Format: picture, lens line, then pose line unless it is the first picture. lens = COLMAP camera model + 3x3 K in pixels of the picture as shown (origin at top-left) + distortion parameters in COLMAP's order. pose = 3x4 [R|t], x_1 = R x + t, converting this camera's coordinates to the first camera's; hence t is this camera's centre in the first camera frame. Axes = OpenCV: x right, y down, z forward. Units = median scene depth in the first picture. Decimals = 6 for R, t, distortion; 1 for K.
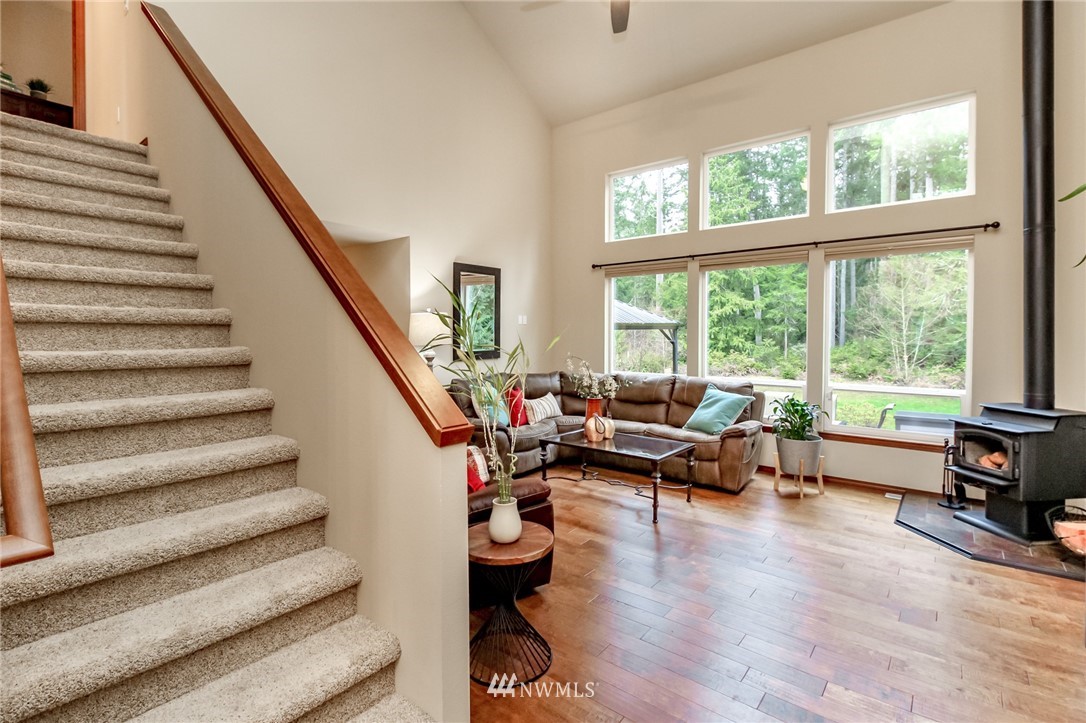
lens RADIAL K [[496.4, 0, 573.9], [0, 496.4, 340.7], [0, 0, 1]] dist [0.003601, -0.004322]
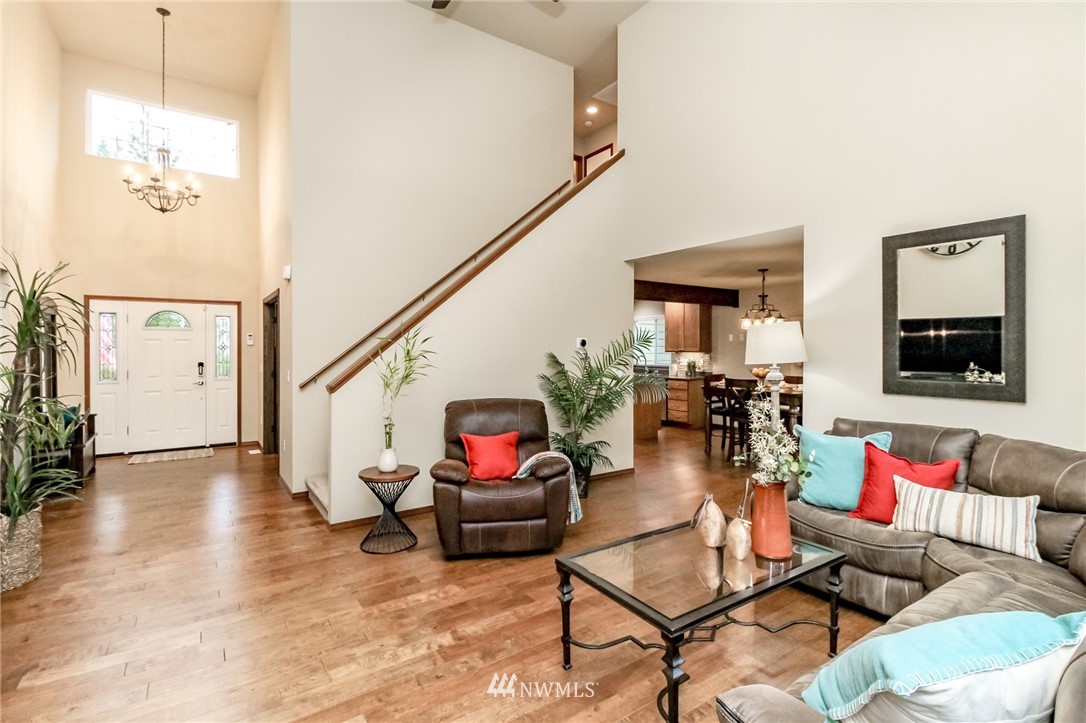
lens RADIAL K [[496.4, 0, 538.7], [0, 496.4, 357.1], [0, 0, 1]] dist [0.003601, -0.004322]
pose [[-0.334580, 0.021343, -0.942126, 0.542973], [-0.016566, 0.999456, 0.028525, -0.017942], [0.942222, 0.025152, -0.334044, 0.860125]]
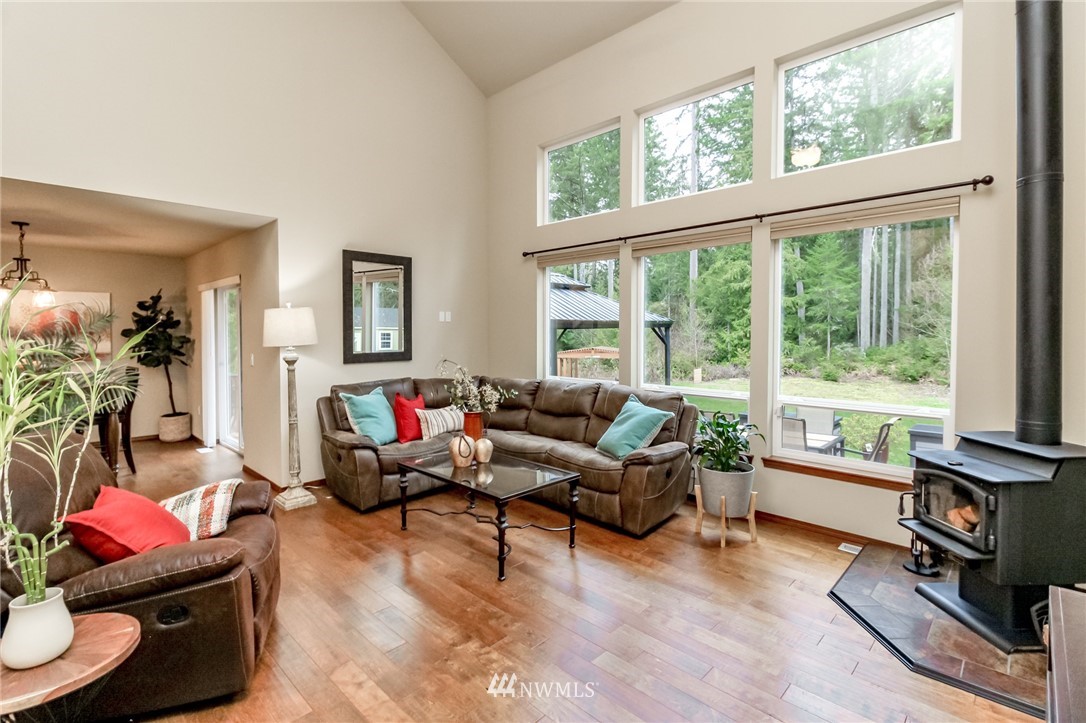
lens RADIAL K [[496.4, 0, 575.8], [0, 496.4, 341.0], [0, 0, 1]] dist [0.003601, -0.004322]
pose [[0.995893, 0.001583, -0.090527, 0.258723], [-0.001267, 0.999993, 0.003549, -0.002787], [0.090532, -0.003420, 0.995888, 0.187379]]
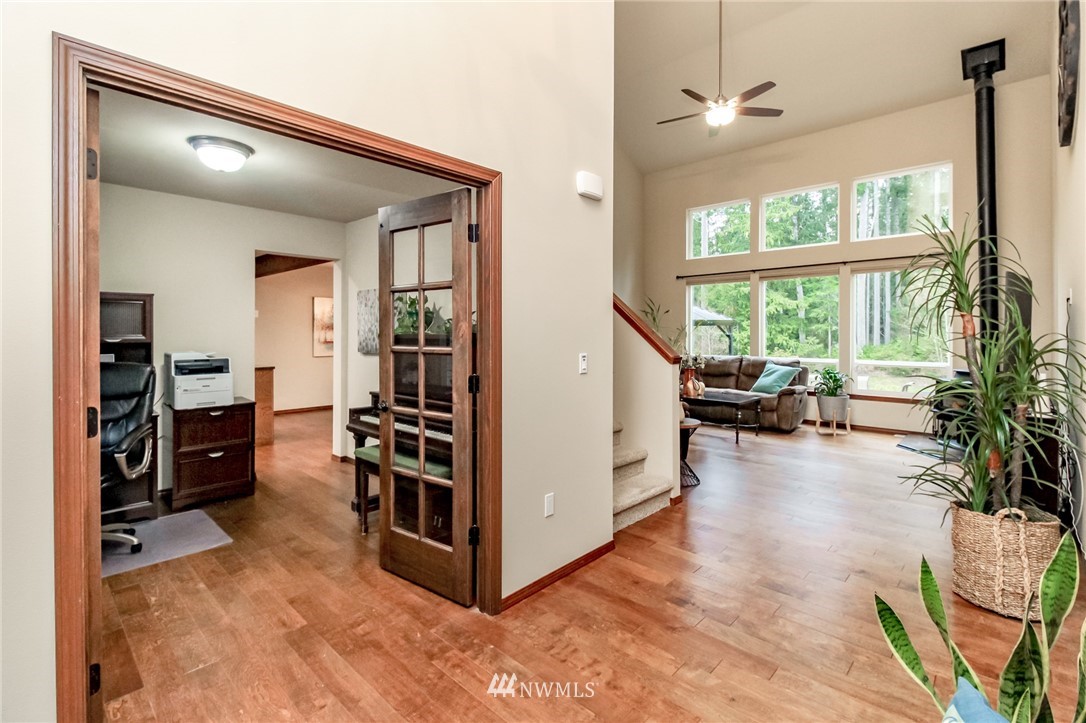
lens RADIAL K [[496.4, 0, 575.6], [0, 496.4, 329.6], [0, 0, 1]] dist [0.003601, -0.004322]
pose [[0.997438, -0.000218, -0.071538, -0.176049], [-0.001378, 0.999751, -0.022263, 0.030063], [0.071525, 0.022305, 0.997189, -0.459528]]
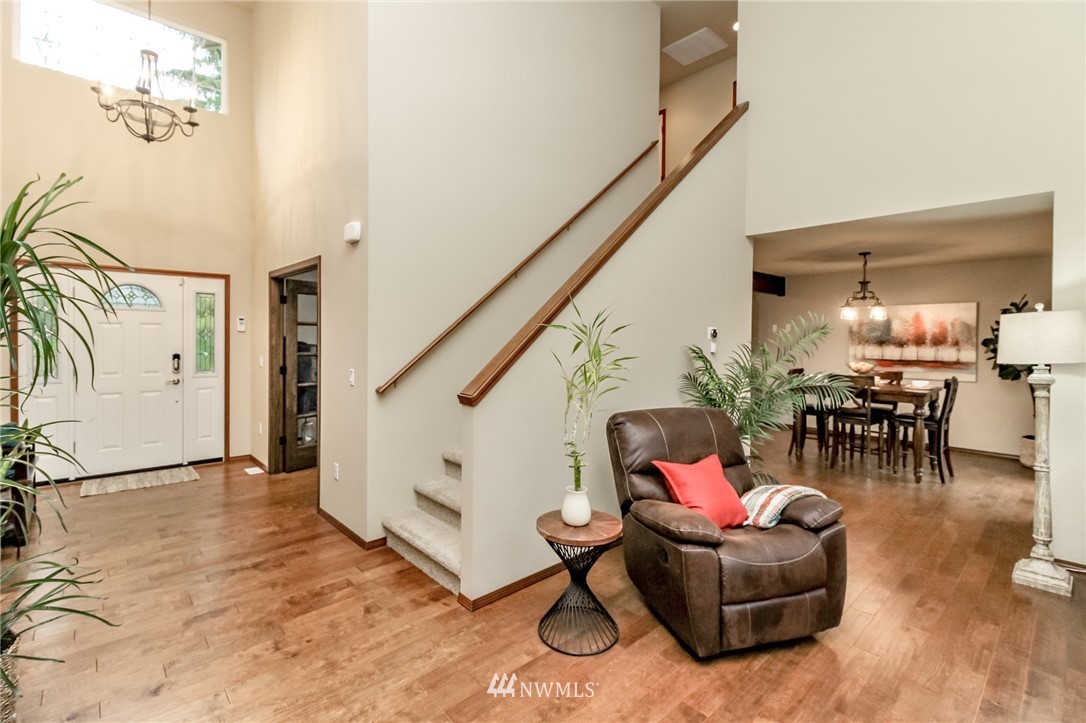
lens RADIAL K [[496.4, 0, 542.2], [0, 496.4, 347.3], [0, 0, 1]] dist [0.003601, -0.004322]
pose [[-0.207204, 0.023674, -0.978011, 0.425593], [-0.026326, 0.999210, 0.029764, -0.013237], [0.977944, 0.031914, -0.206417, 0.505689]]
